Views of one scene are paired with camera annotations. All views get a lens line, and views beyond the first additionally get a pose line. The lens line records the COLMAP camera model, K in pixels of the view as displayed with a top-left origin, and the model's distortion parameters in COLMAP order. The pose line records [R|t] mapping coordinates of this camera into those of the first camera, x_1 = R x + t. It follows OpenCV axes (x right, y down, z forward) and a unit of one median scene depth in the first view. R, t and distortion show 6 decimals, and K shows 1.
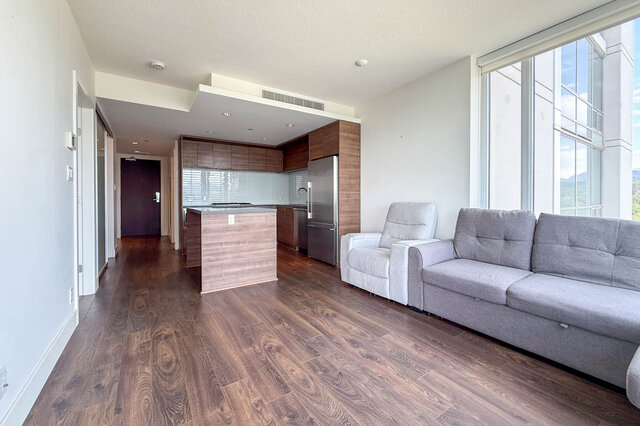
lens RADIAL K [[266.4, 0, 321.5], [0, 266.4, 199.9], [0, 0, 1]] dist [0.000229, 0.000026]
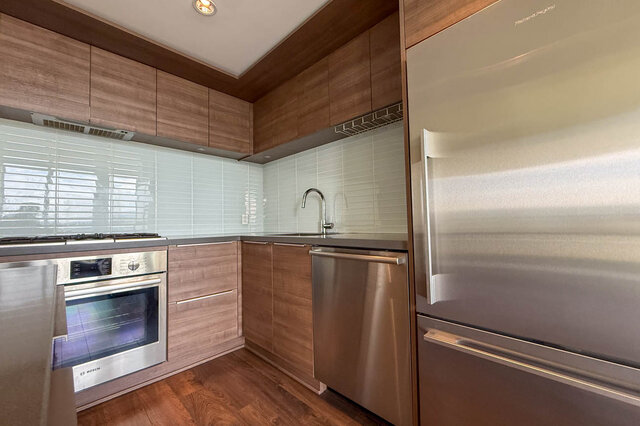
lens RADIAL K [[254.7, 0, 314.0], [0, 254.7, 215.3], [0, 0, 1]] dist [-0.001508, 0.000023]
pose [[0.985185, -0.011151, 0.171134, -0.119283], [0.018915, 0.998861, -0.043804, 0.007379], [-0.170451, 0.046392, 0.984273, 0.596132]]
